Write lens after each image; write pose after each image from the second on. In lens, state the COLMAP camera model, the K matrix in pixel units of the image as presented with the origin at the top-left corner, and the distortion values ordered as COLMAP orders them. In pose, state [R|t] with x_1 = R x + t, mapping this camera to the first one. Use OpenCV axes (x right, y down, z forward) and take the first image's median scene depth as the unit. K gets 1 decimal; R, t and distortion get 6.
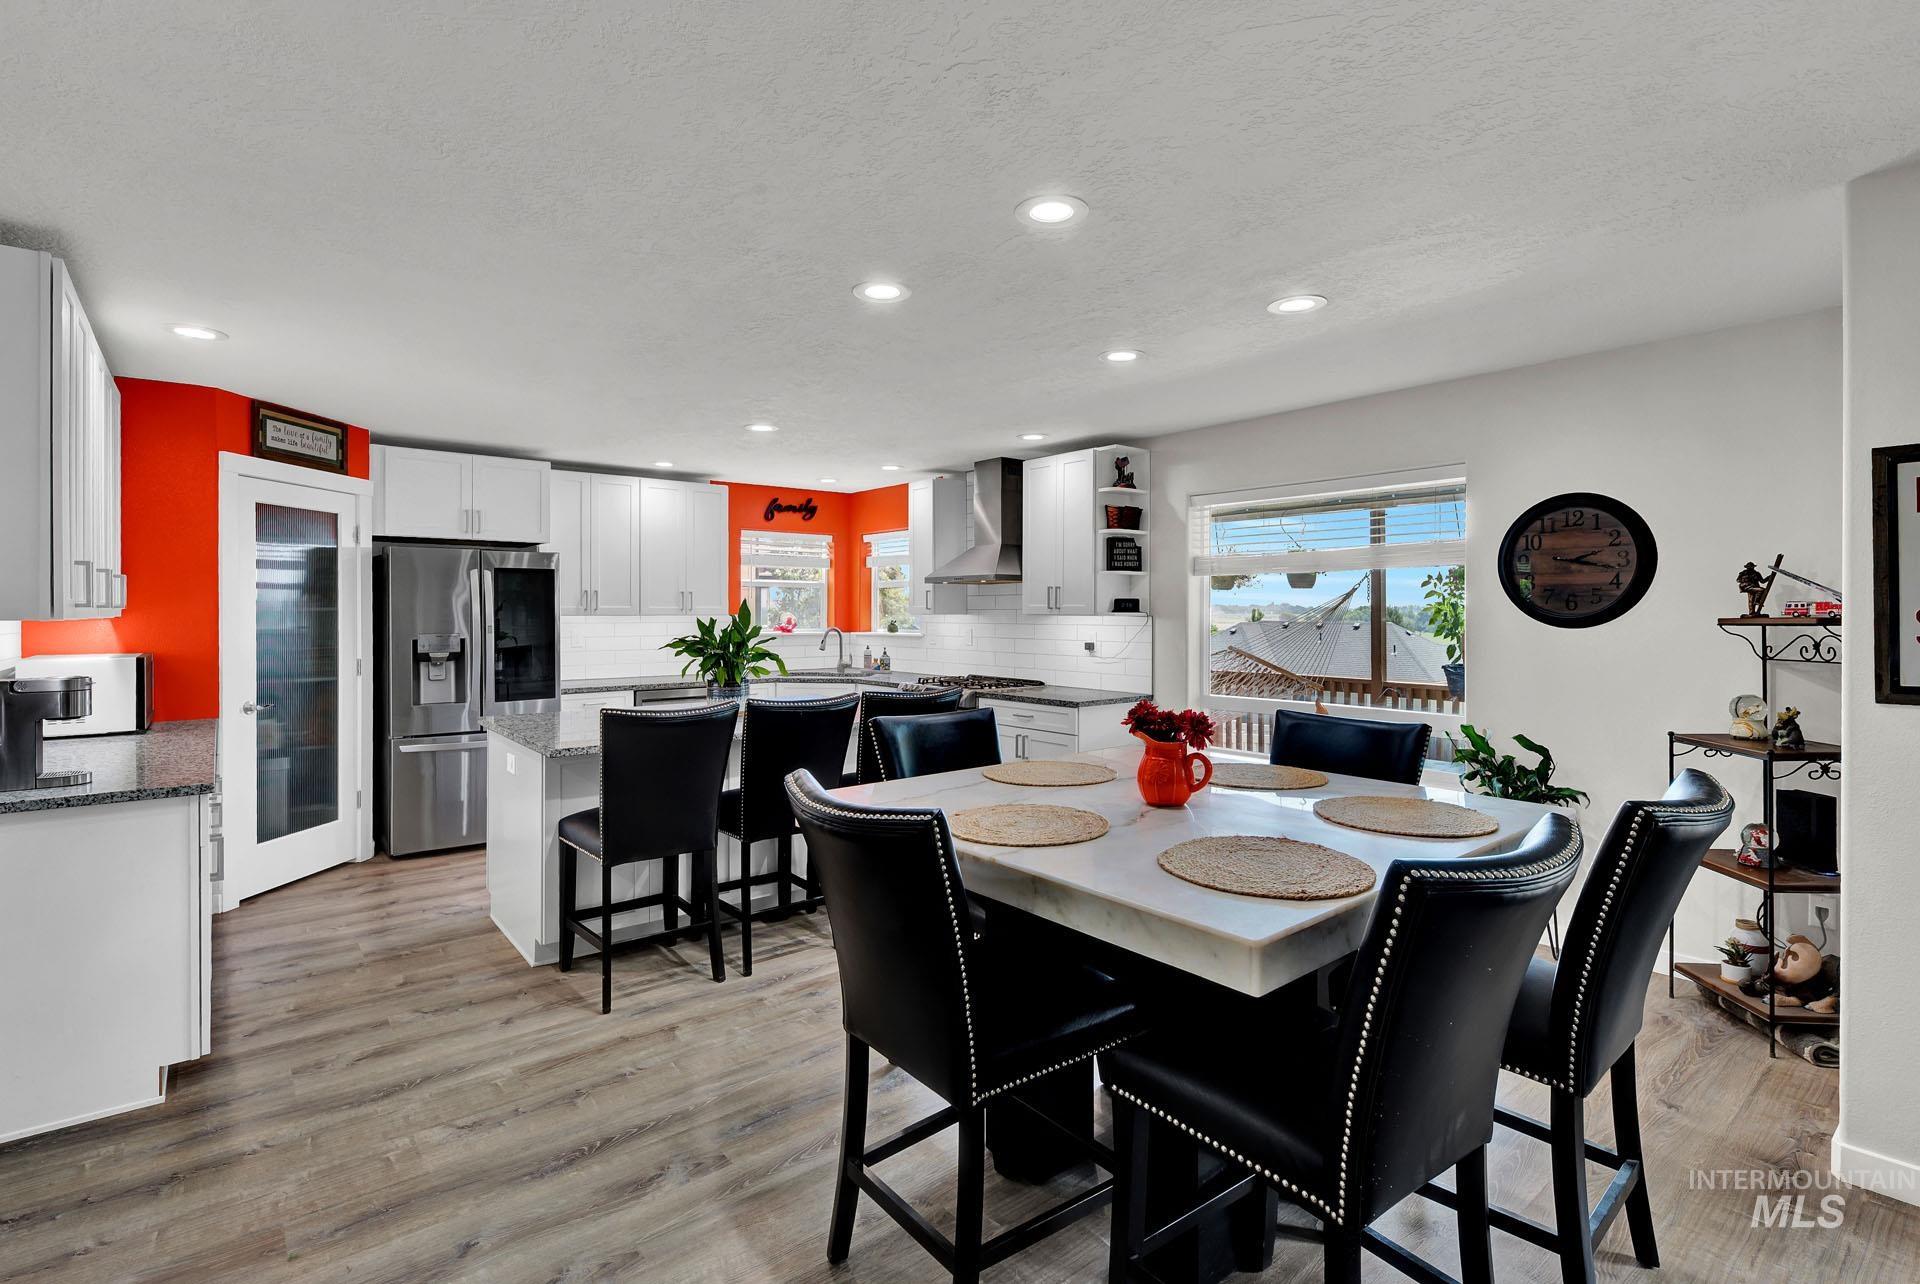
lens RADIAL K [[902.3, 0, 950.2], [0, 902.3, 620.9], [0, 0, 1]] dist [0.003807, -0.001200]
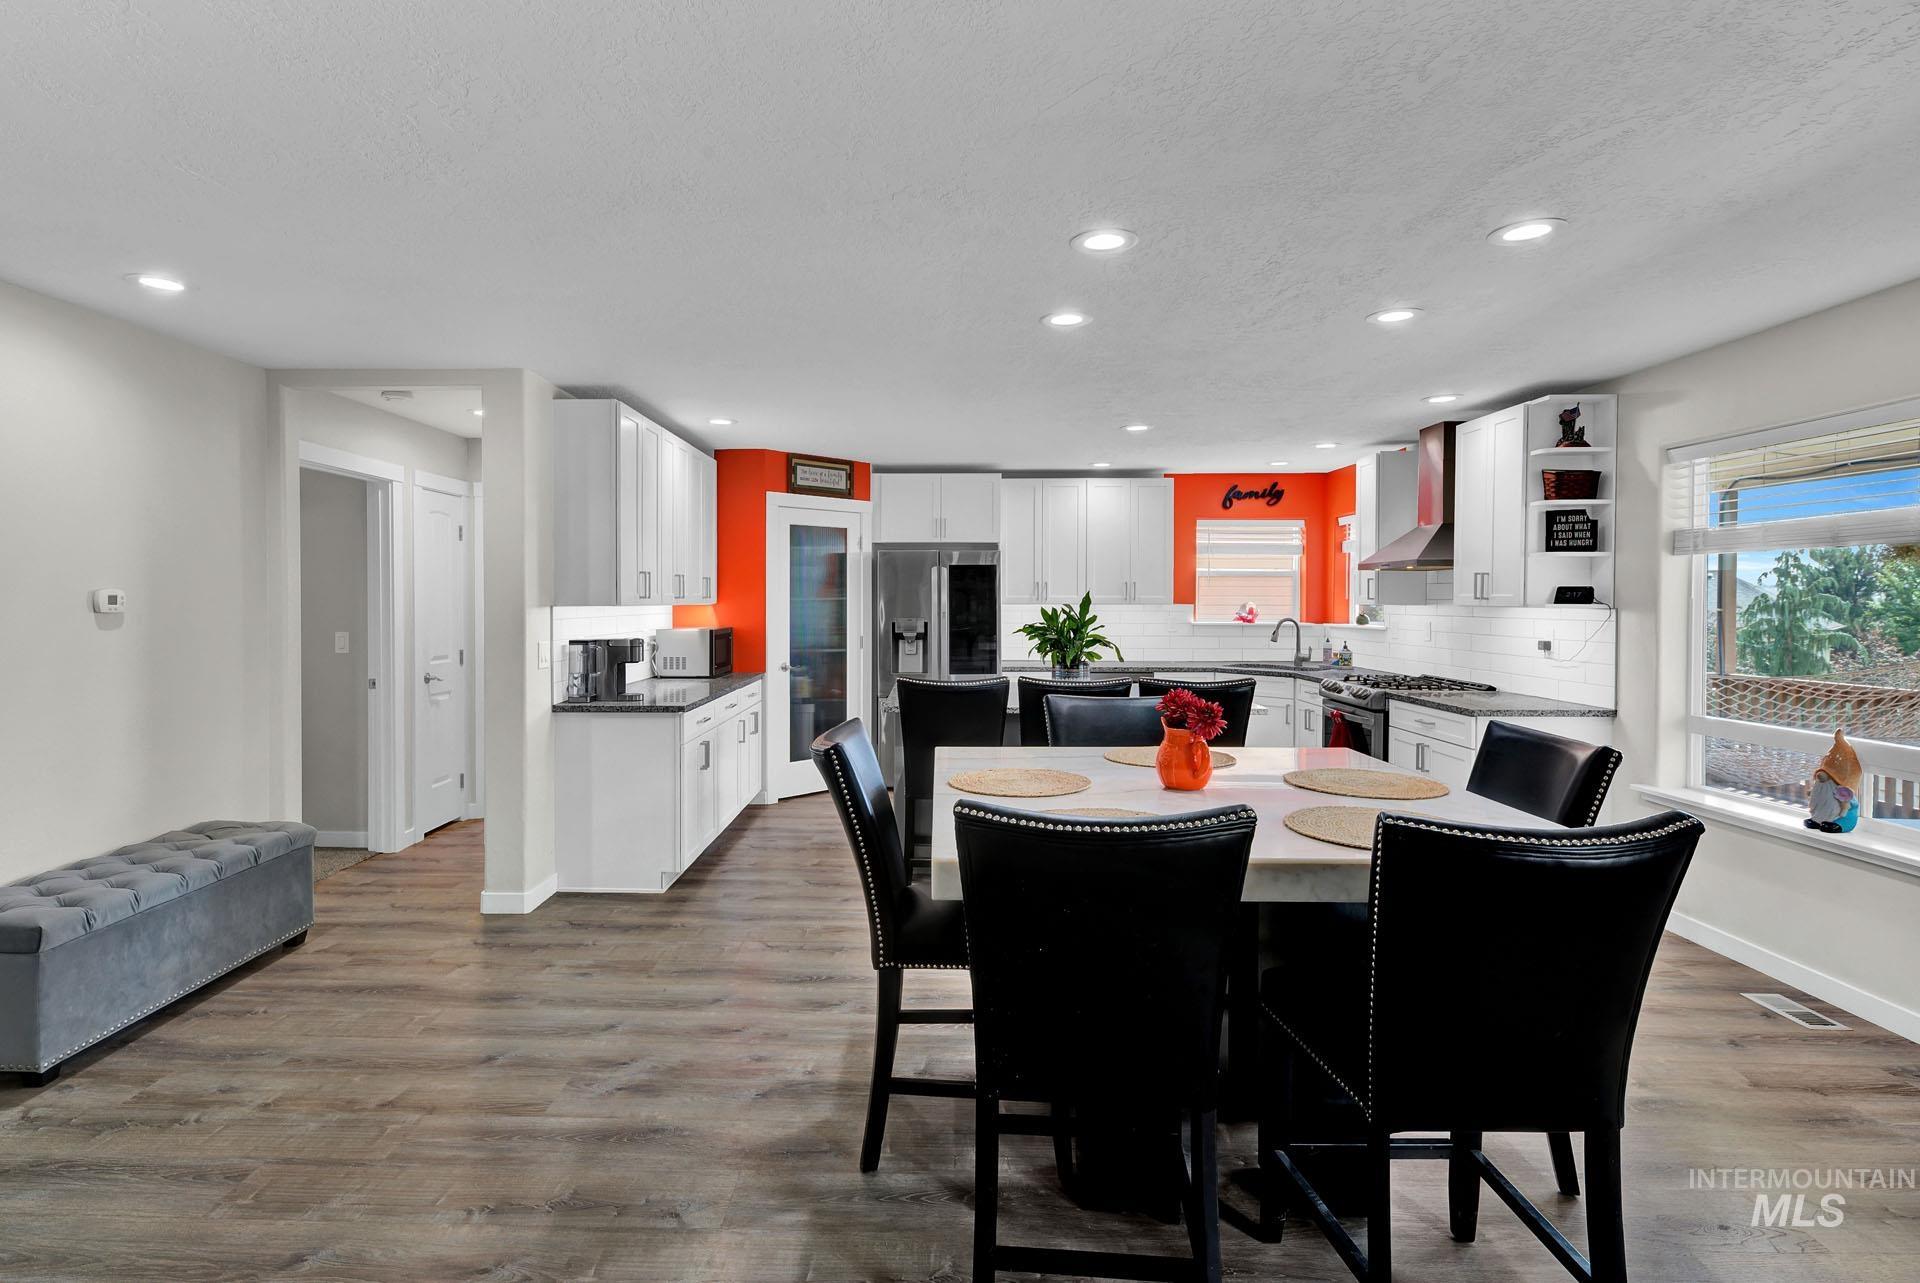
lens RADIAL K [[948.6, 0, 905.2], [0, 948.6, 616.2], [0, 0, 1]] dist [0.000750, 0.001495]
pose [[0.755556, 0.013049, -0.654955, 0.318644], [-0.008675, 0.999913, 0.009913, -0.001681], [0.655027, -0.001808, 0.755603, -0.018027]]
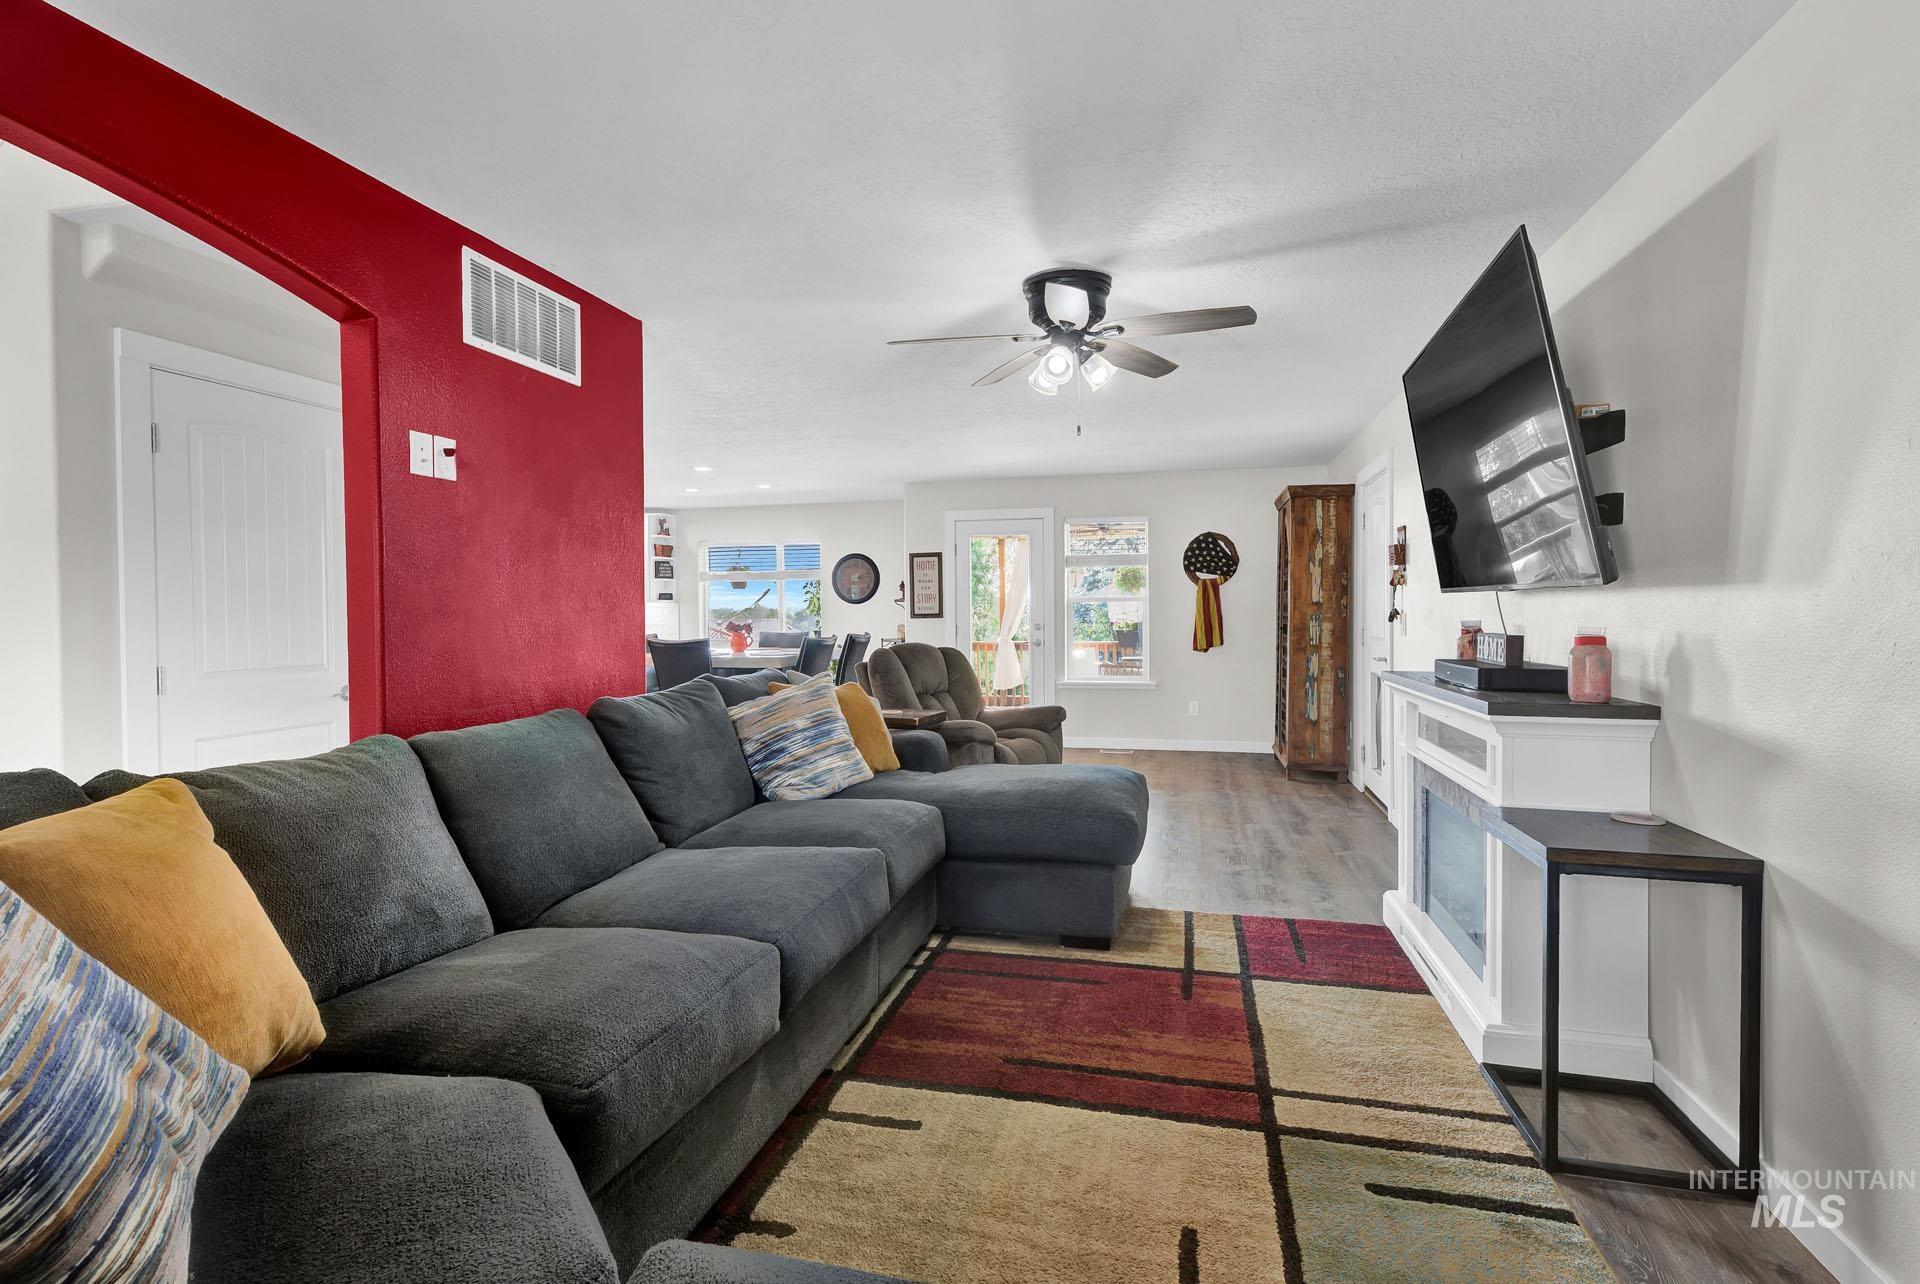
lens RADIAL K [[948.6, 0, 947.4], [0, 948.6, 629.0], [0, 0, 1]] dist [0.000750, 0.001495]
pose [[0.803095, -0.014118, 0.595683, -0.557580], [0.012721, 0.999898, 0.006548, 0.048187], [-0.595715, 0.002319, 0.803193, -1.029662]]
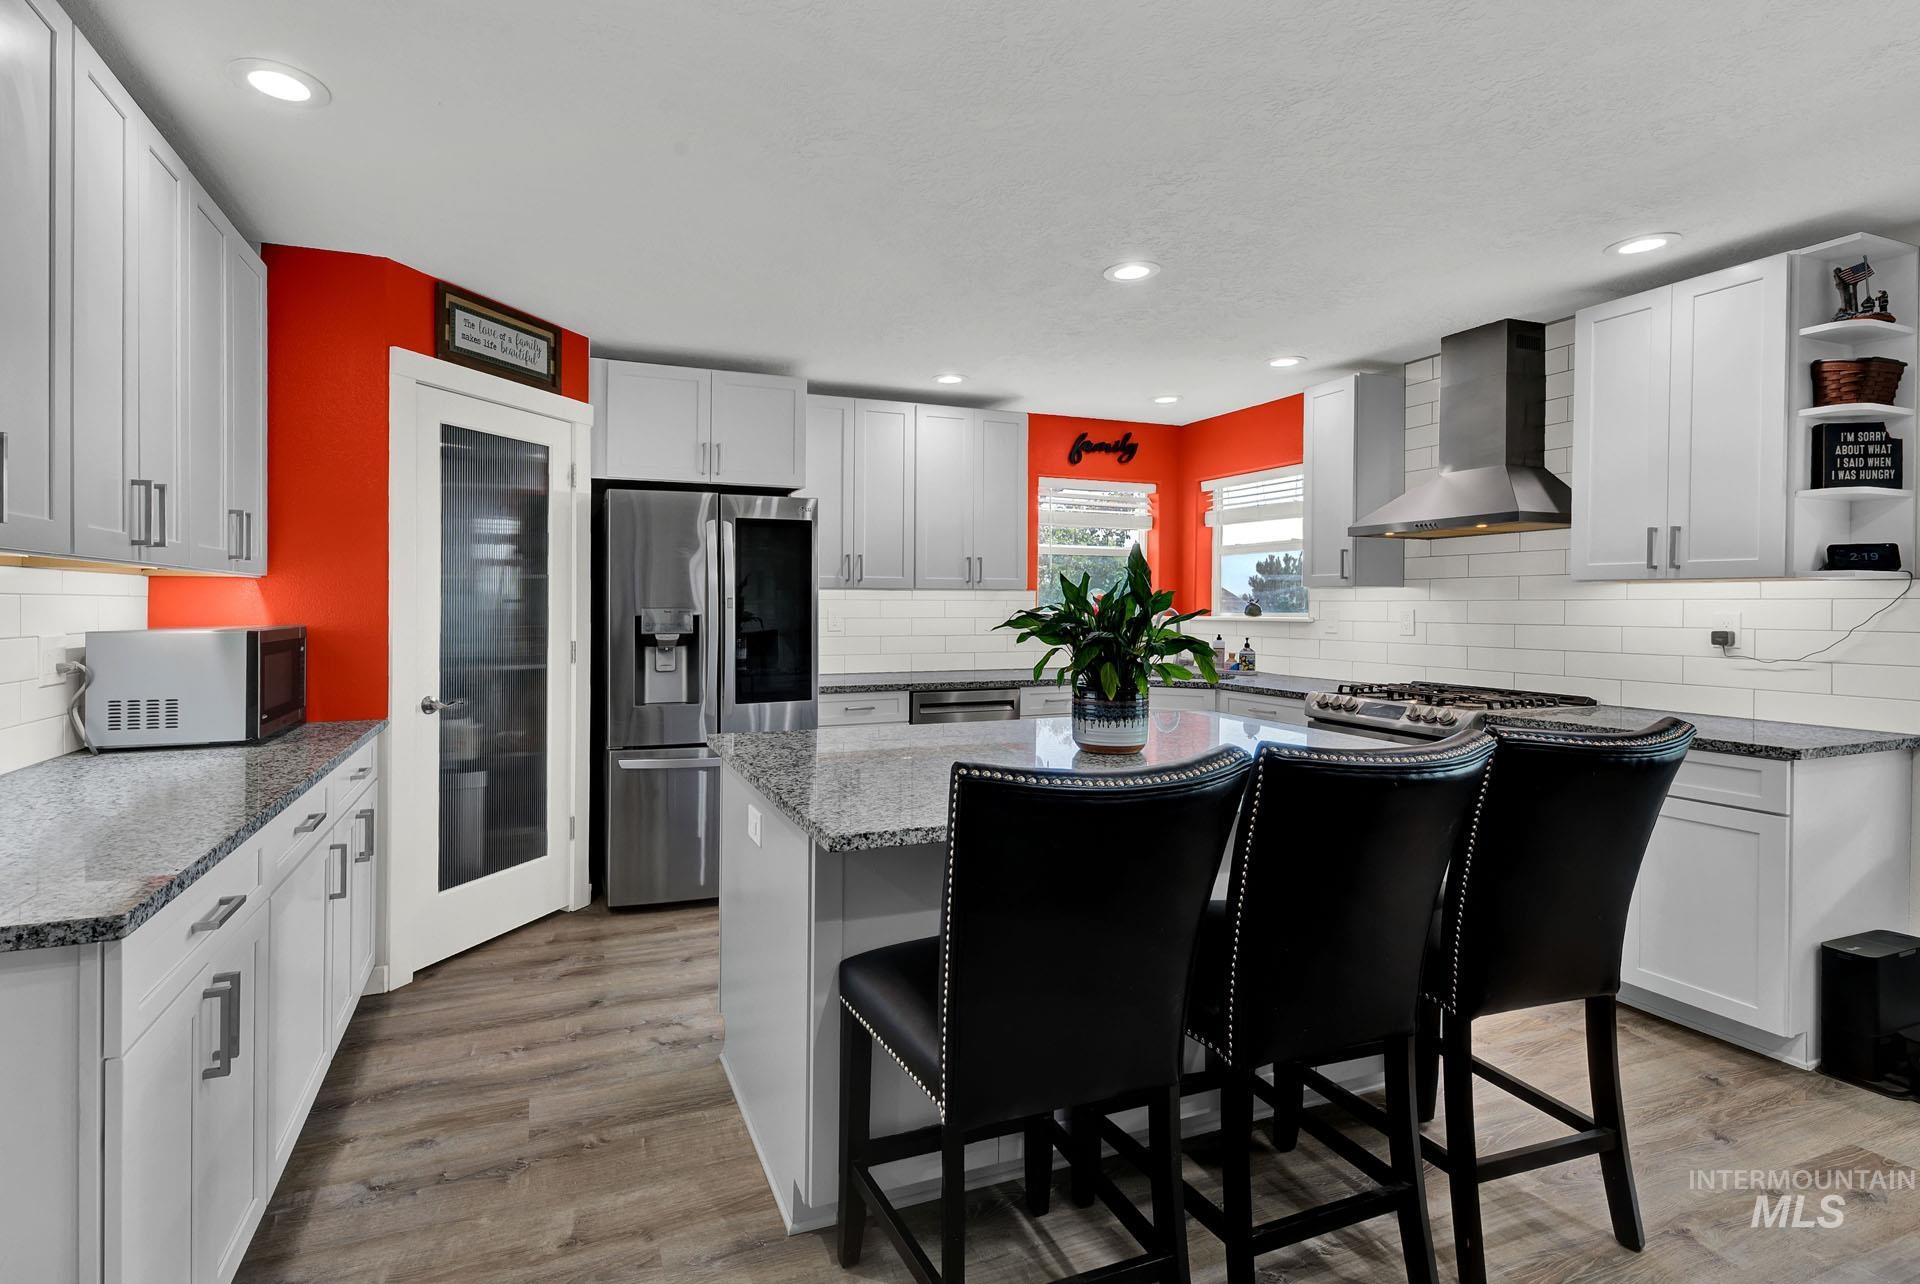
lens RADIAL K [[898.5, 0, 883.0], [0, 898.5, 608.3], [0, 0, 1]] dist [0.009074, -0.002654]
pose [[0.950346, 0.003207, -0.311178, -0.179648], [-0.005129, 0.999972, -0.005358, 0.018063], [0.311152, 0.006688, 0.950337, 0.373716]]
